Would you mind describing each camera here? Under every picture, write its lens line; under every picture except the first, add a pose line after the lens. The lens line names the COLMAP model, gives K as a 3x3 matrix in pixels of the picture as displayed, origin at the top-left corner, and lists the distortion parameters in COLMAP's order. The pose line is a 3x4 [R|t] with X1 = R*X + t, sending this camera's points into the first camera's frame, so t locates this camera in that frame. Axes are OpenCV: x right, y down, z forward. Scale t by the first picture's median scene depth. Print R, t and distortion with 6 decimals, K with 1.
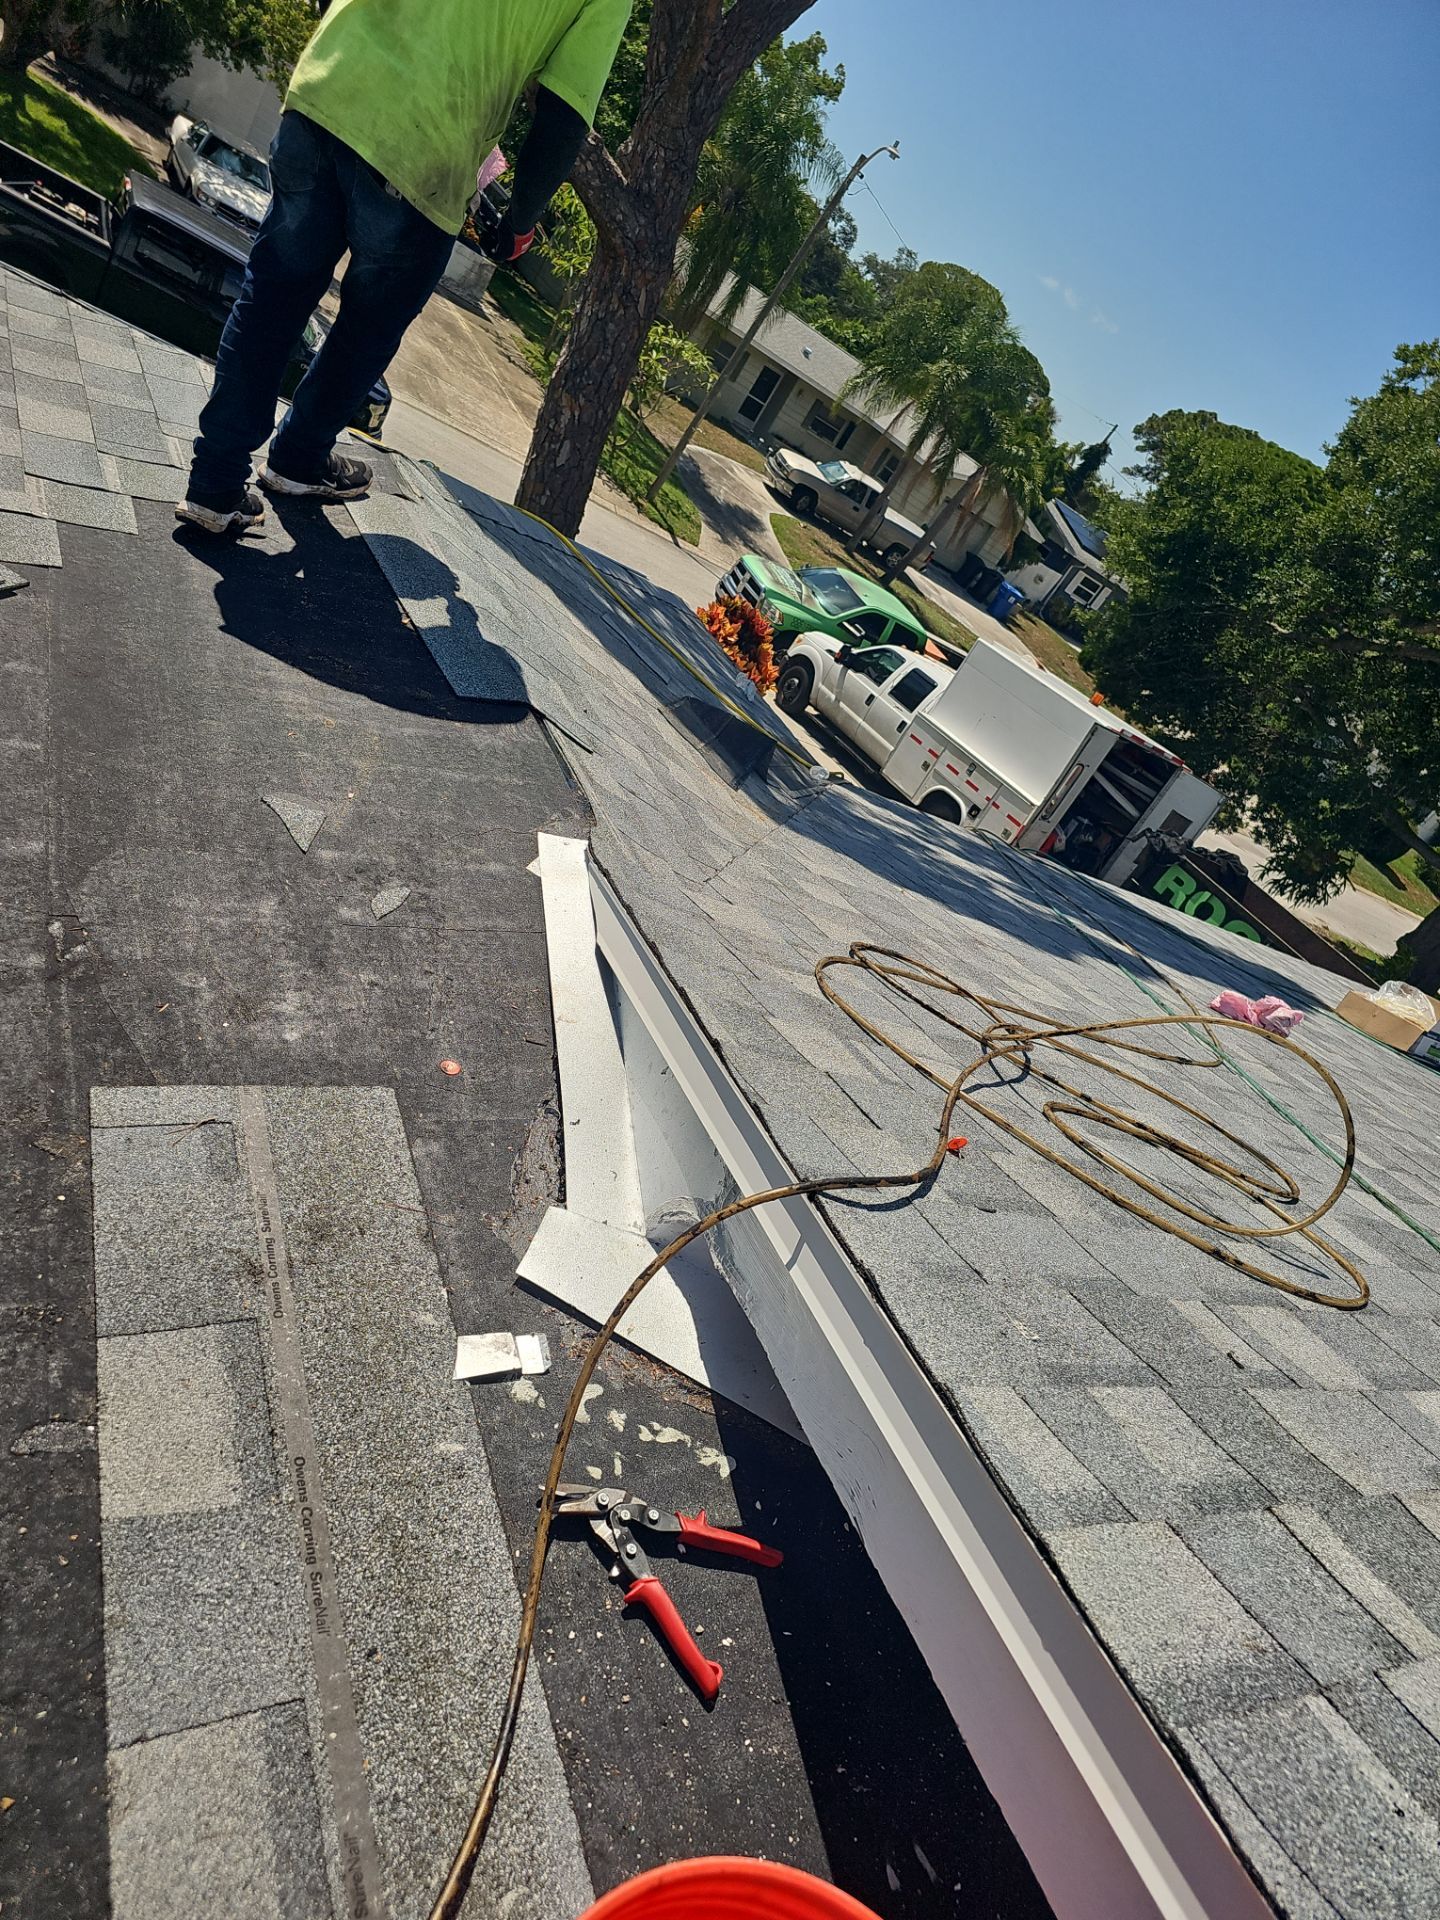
lens RADIAL K [[1359.3, 0, 720.0], [0, 1359.3, 960.0], [0, 0, 1]] dist [0.120490, -0.075802]
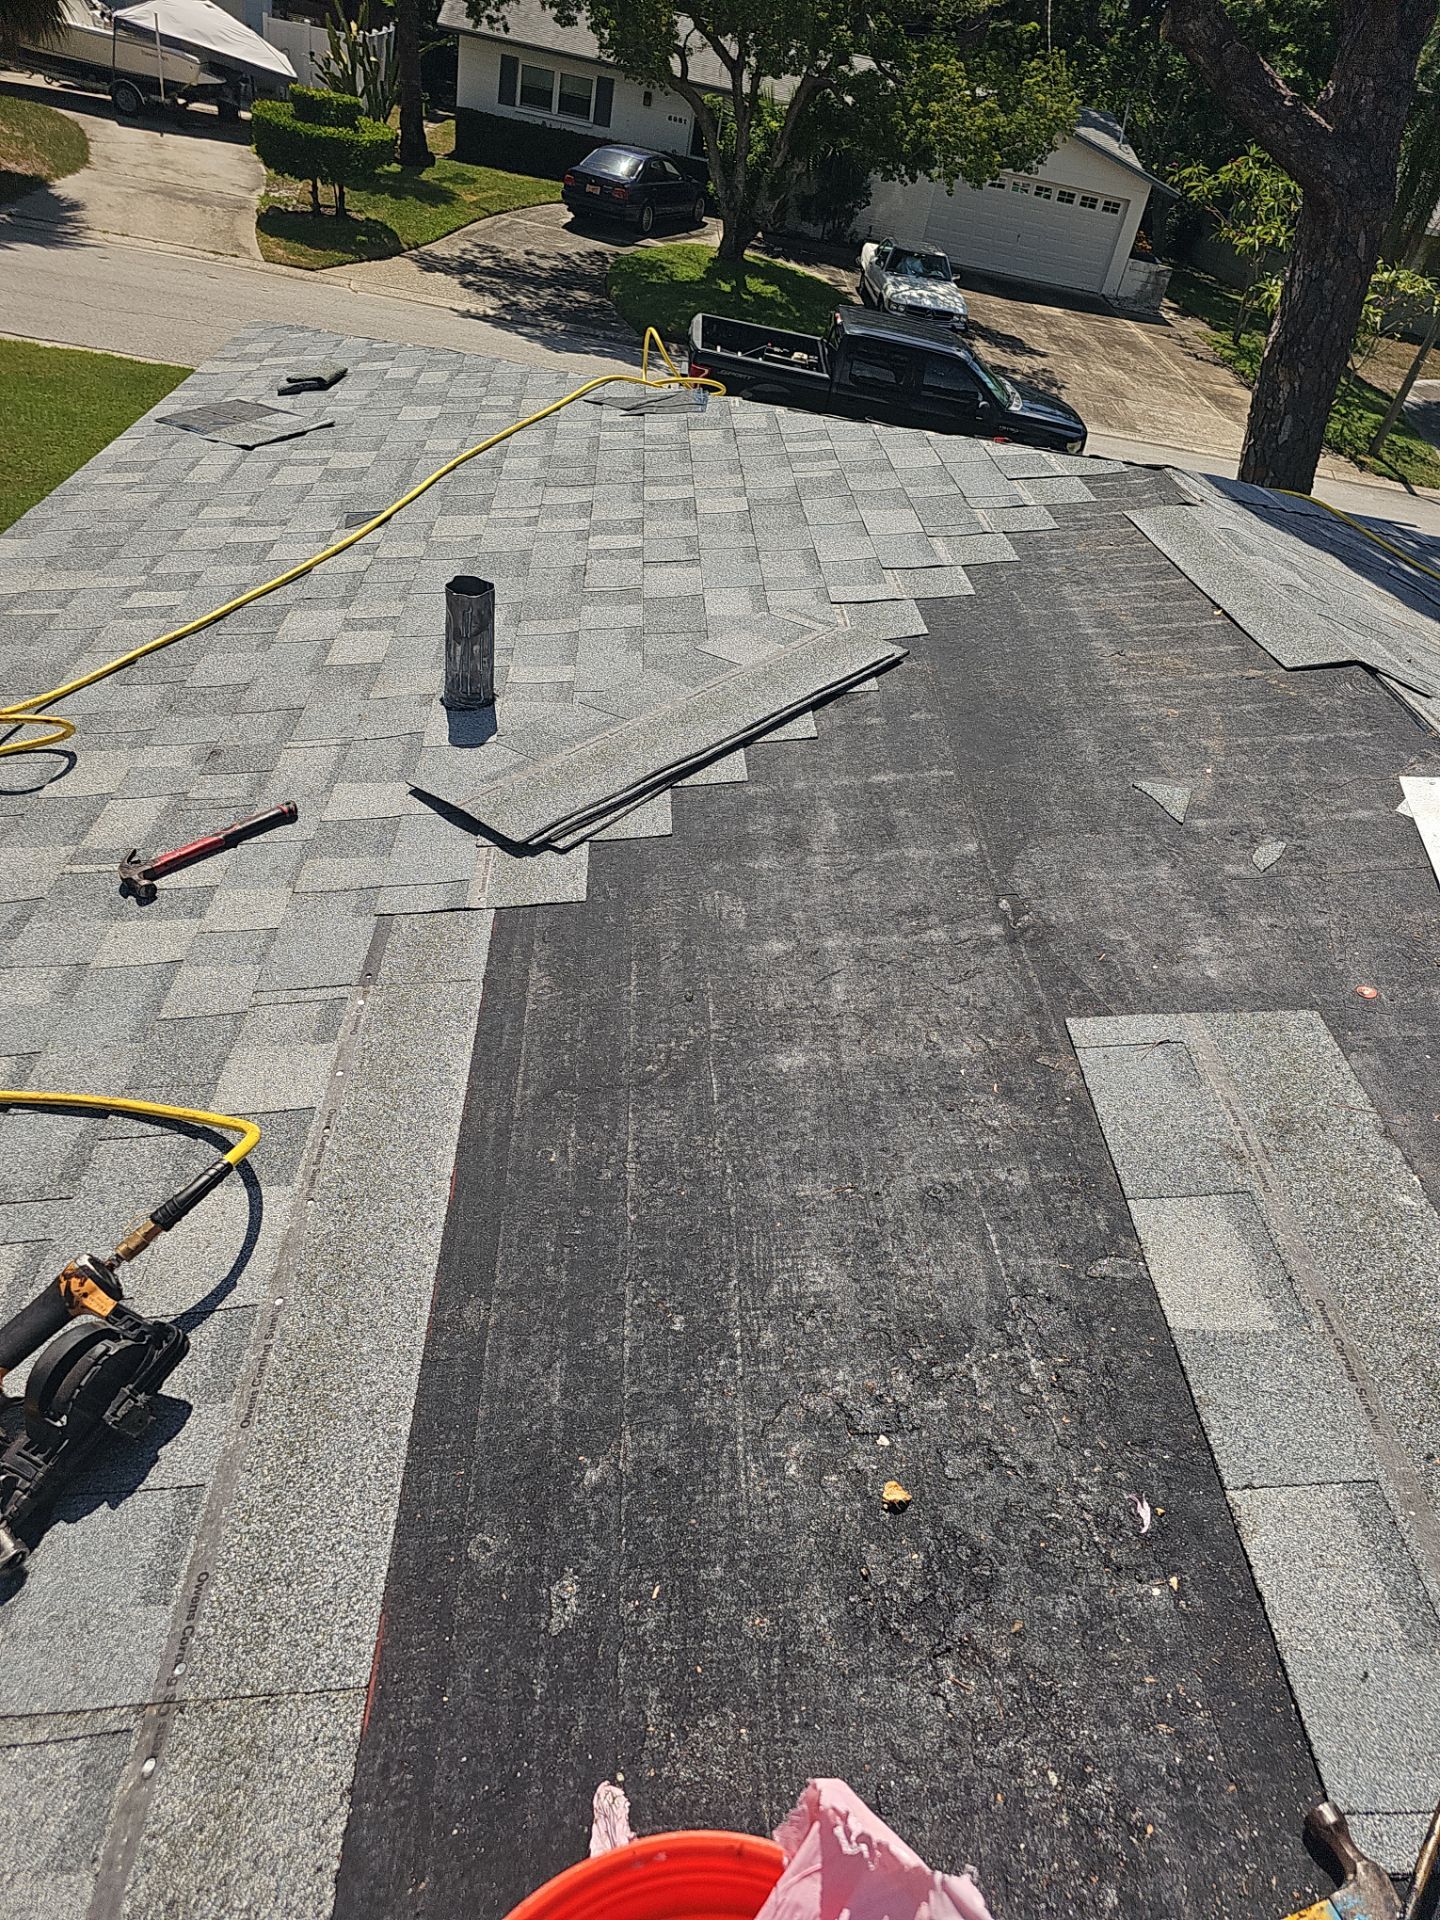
lens RADIAL K [[1361.4, 0, 720.0], [0, 1361.4, 960.0], [0, 0, 1]] dist [0.079786, -0.037433]
pose [[0.865839, -0.092149, -0.491764, -0.096992], [0.080794, 0.995744, -0.044335, 0.058337], [0.493757, -0.001345, 0.869599, -0.182939]]
